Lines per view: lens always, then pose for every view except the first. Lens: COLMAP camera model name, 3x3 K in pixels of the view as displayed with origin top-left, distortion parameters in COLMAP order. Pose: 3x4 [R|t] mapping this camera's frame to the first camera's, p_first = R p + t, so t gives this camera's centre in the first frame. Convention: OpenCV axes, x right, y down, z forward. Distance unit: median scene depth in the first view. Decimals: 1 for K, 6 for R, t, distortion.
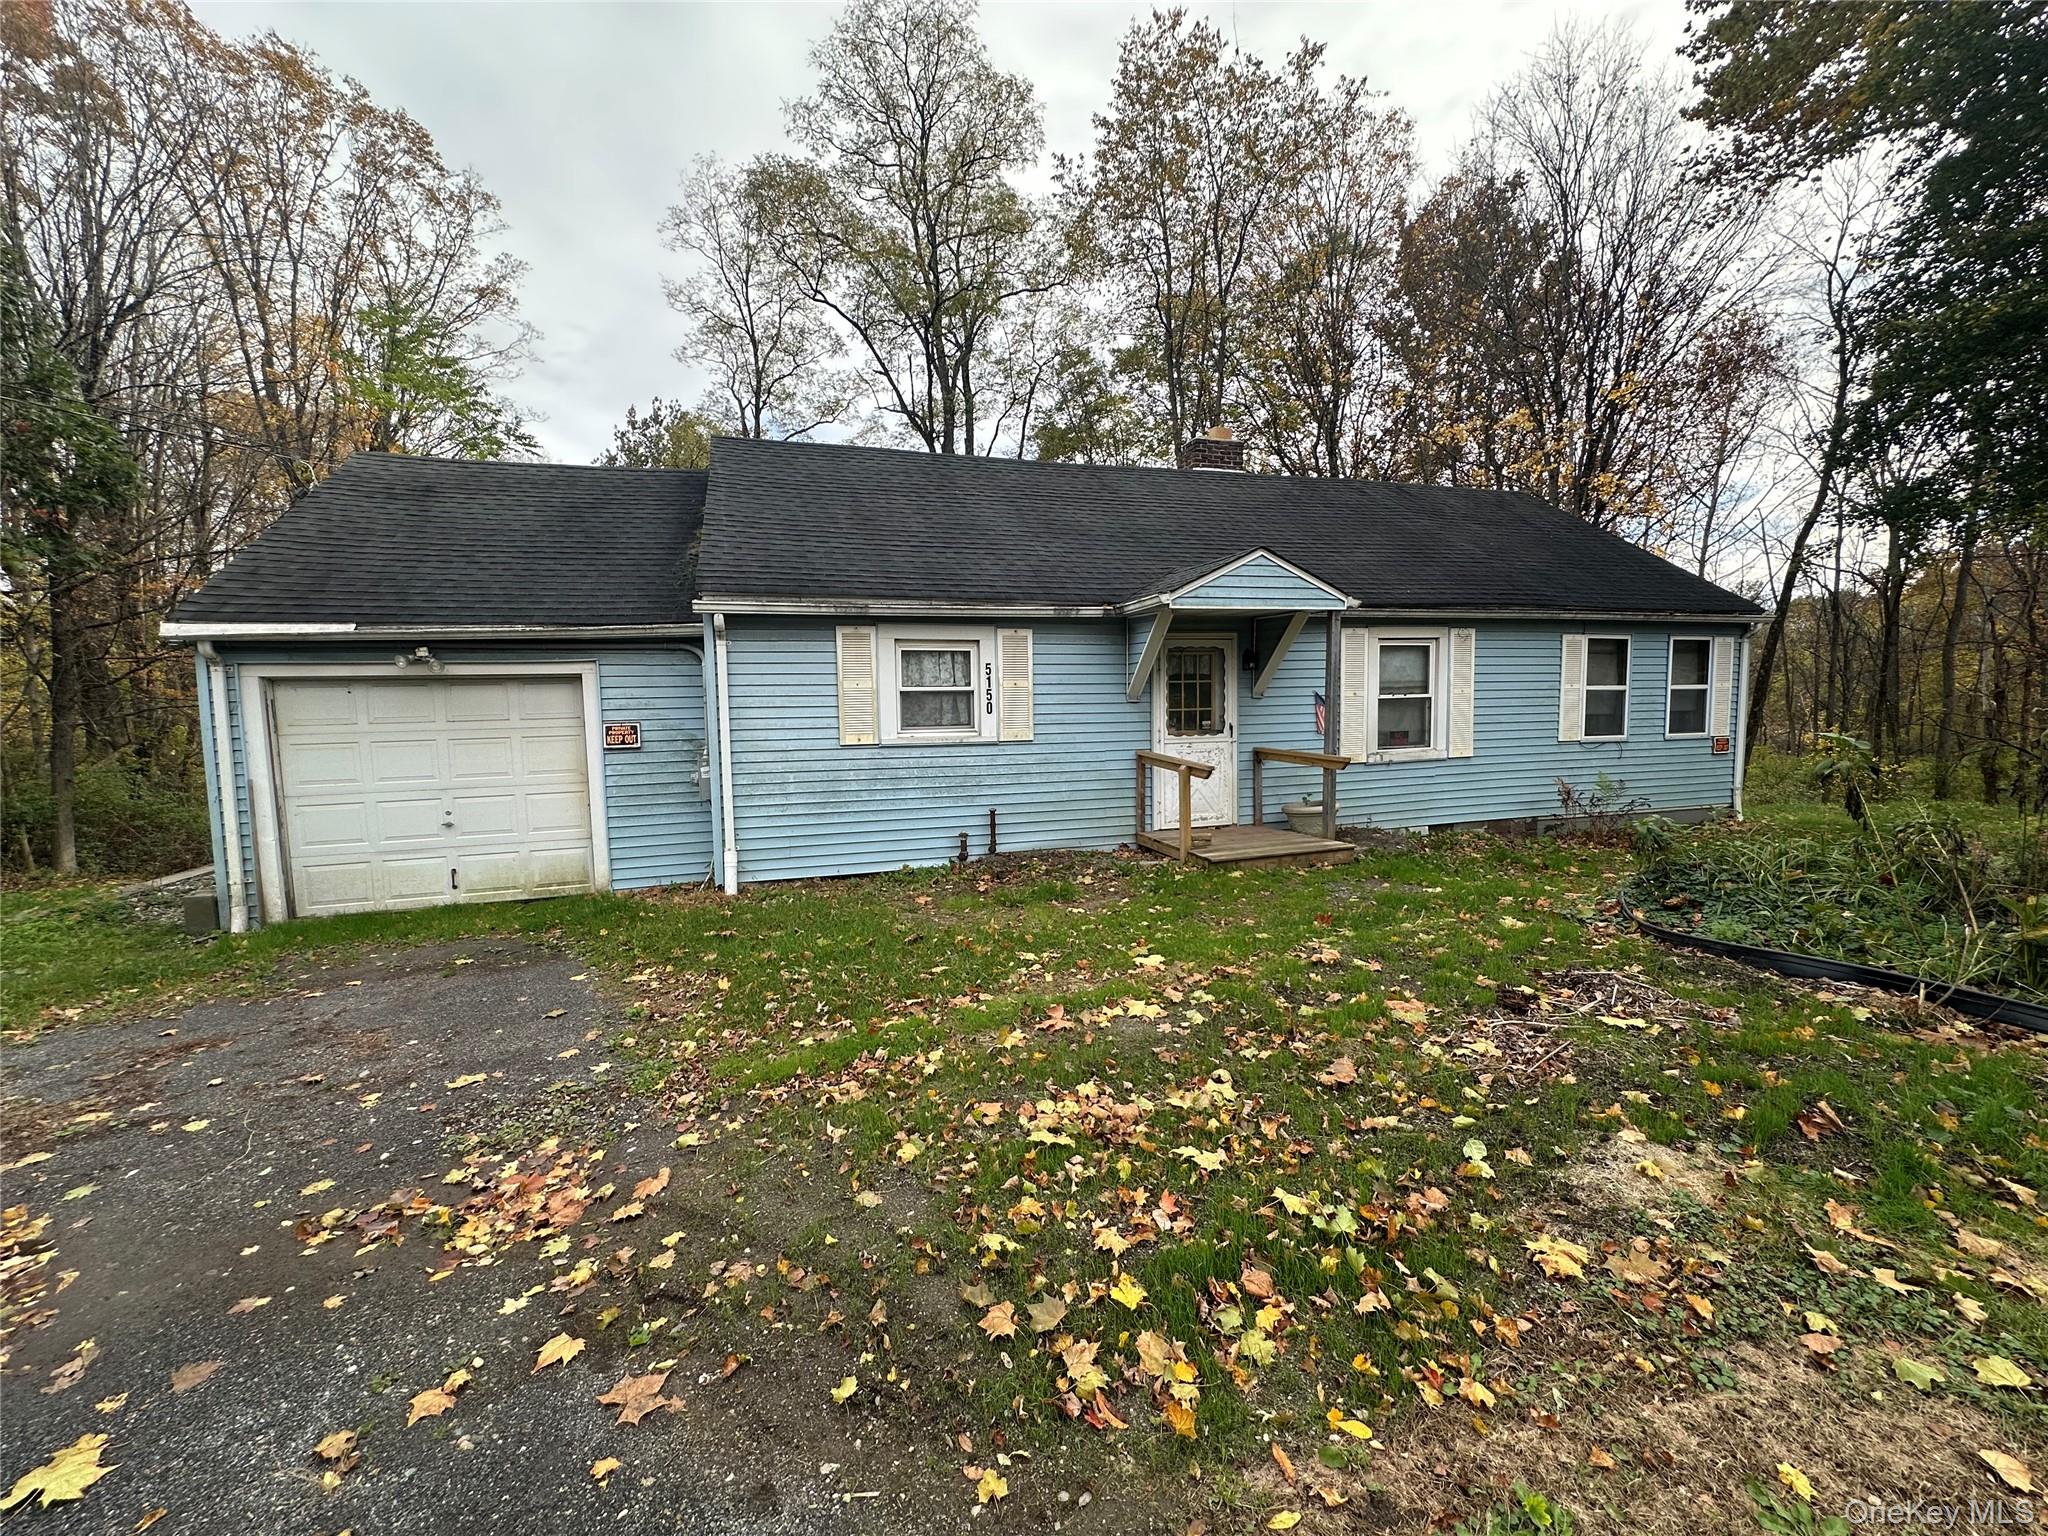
lens RADIAL K [[813.5, 0, 1021.3], [0, 813.5, 767.0], [0, 0, 1]] dist [-0.002798, 0.000595]
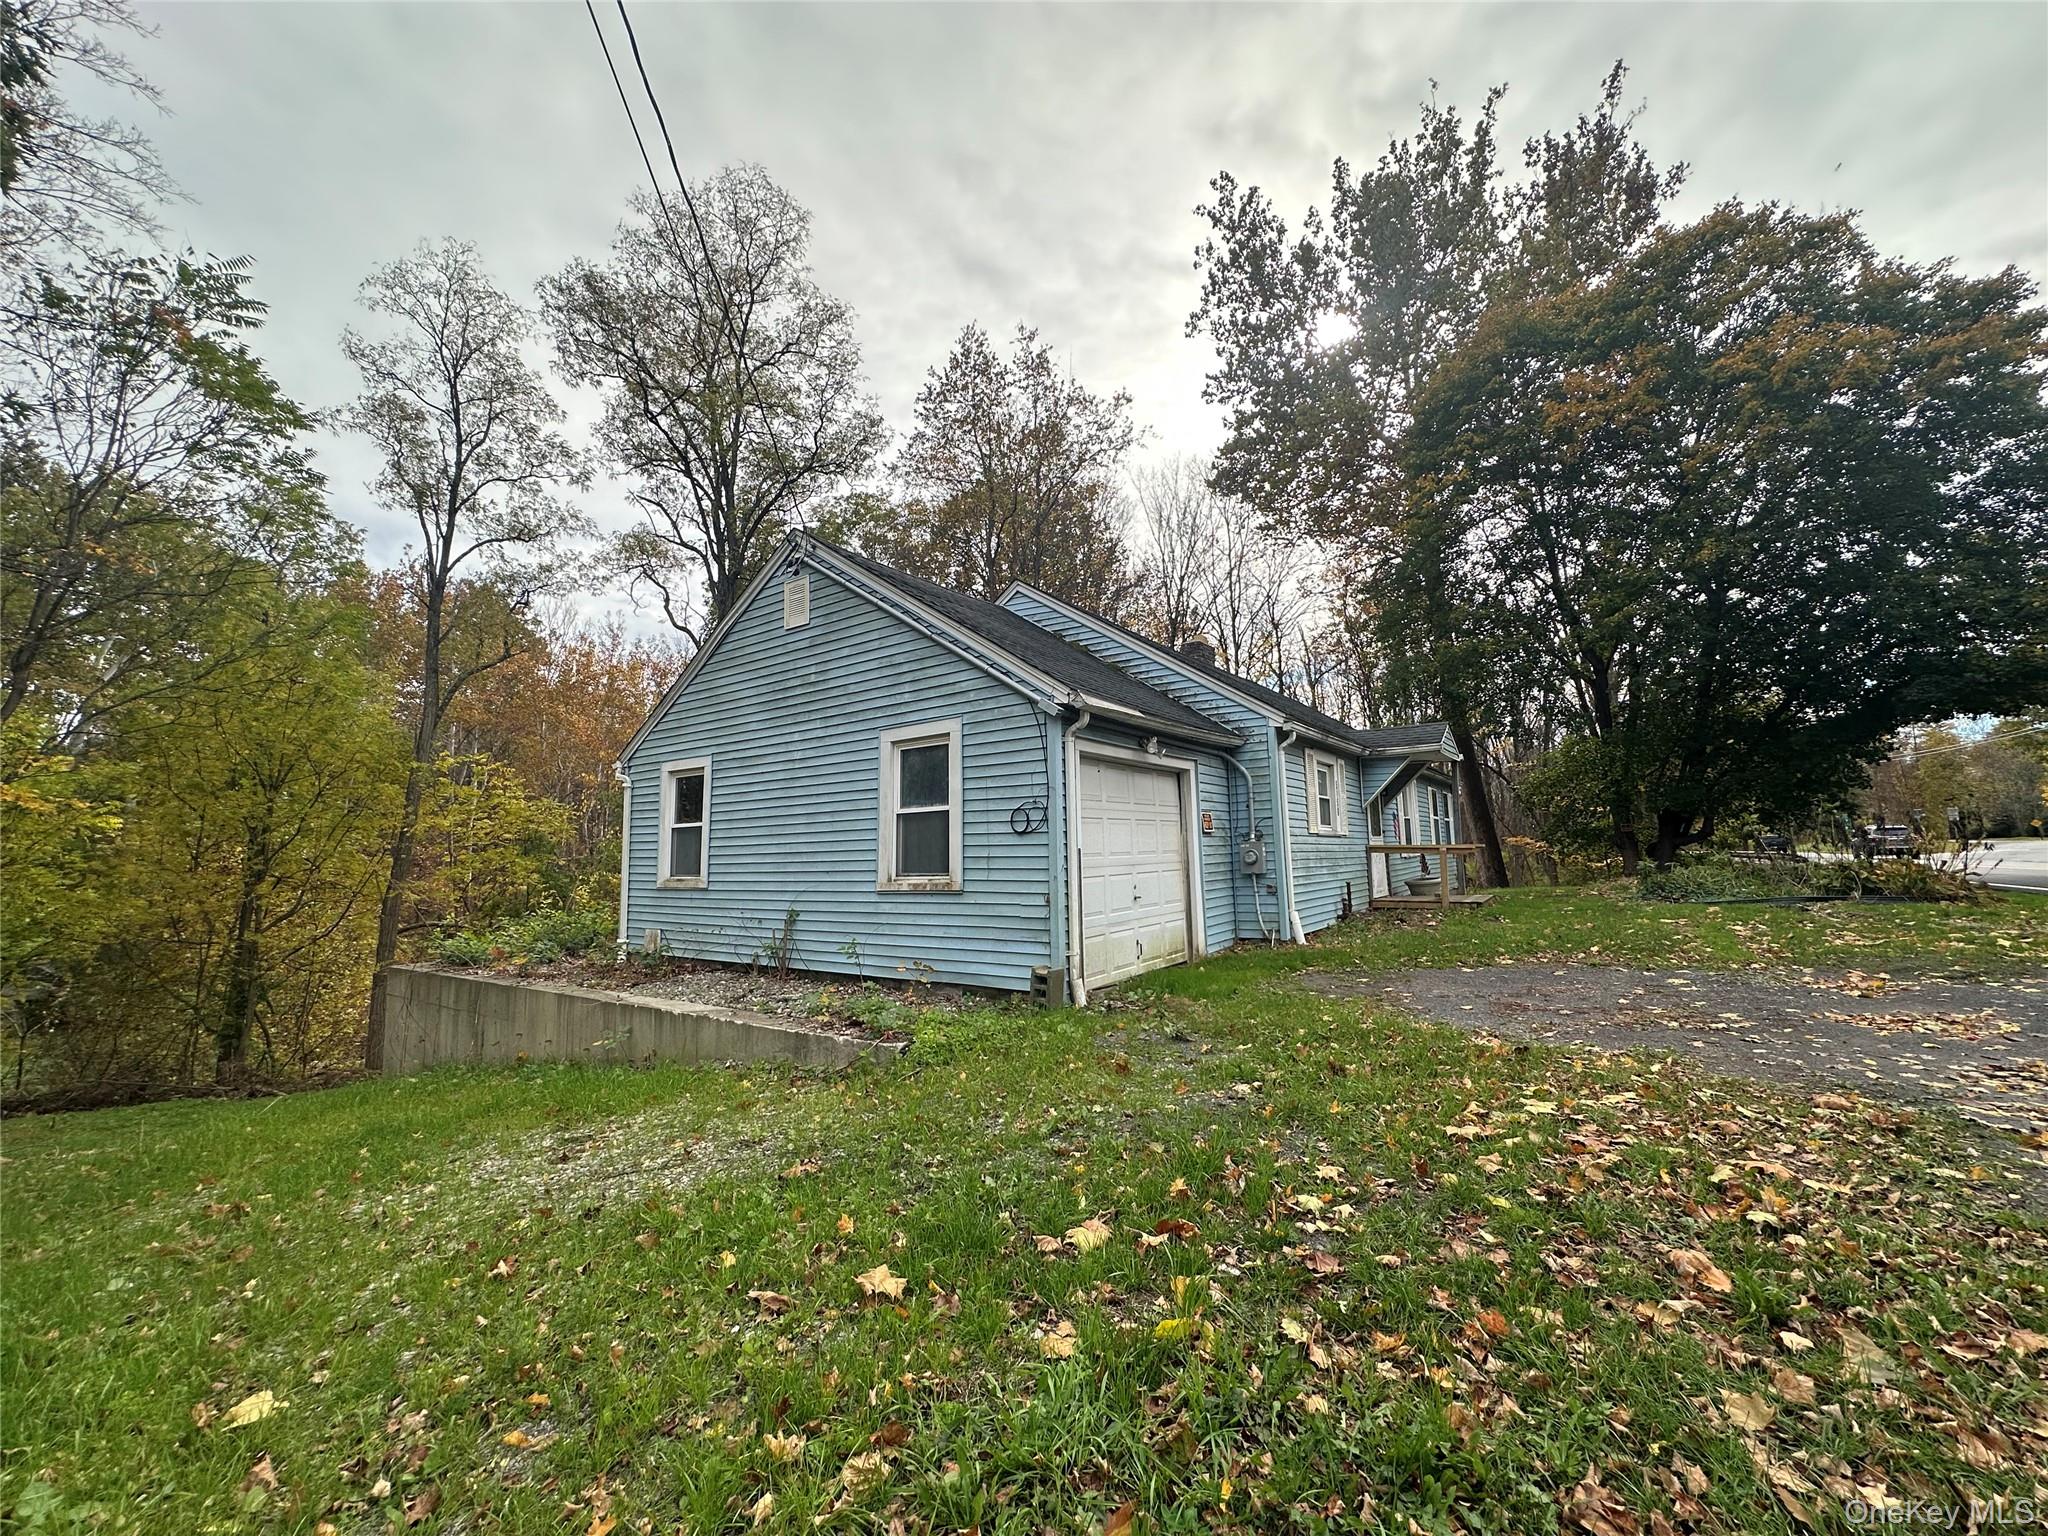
lens RADIAL K [[813.5, 0, 1021.3], [0, 813.5, 767.0], [0, 0, 1]] dist [-0.002798, 0.000595]
pose [[0.800300, 0.063637, 0.596213, -1.444183], [0.059384, 0.981051, -0.184424, 0.088683], [-0.596652, 0.183000, 0.781356, 0.197904]]
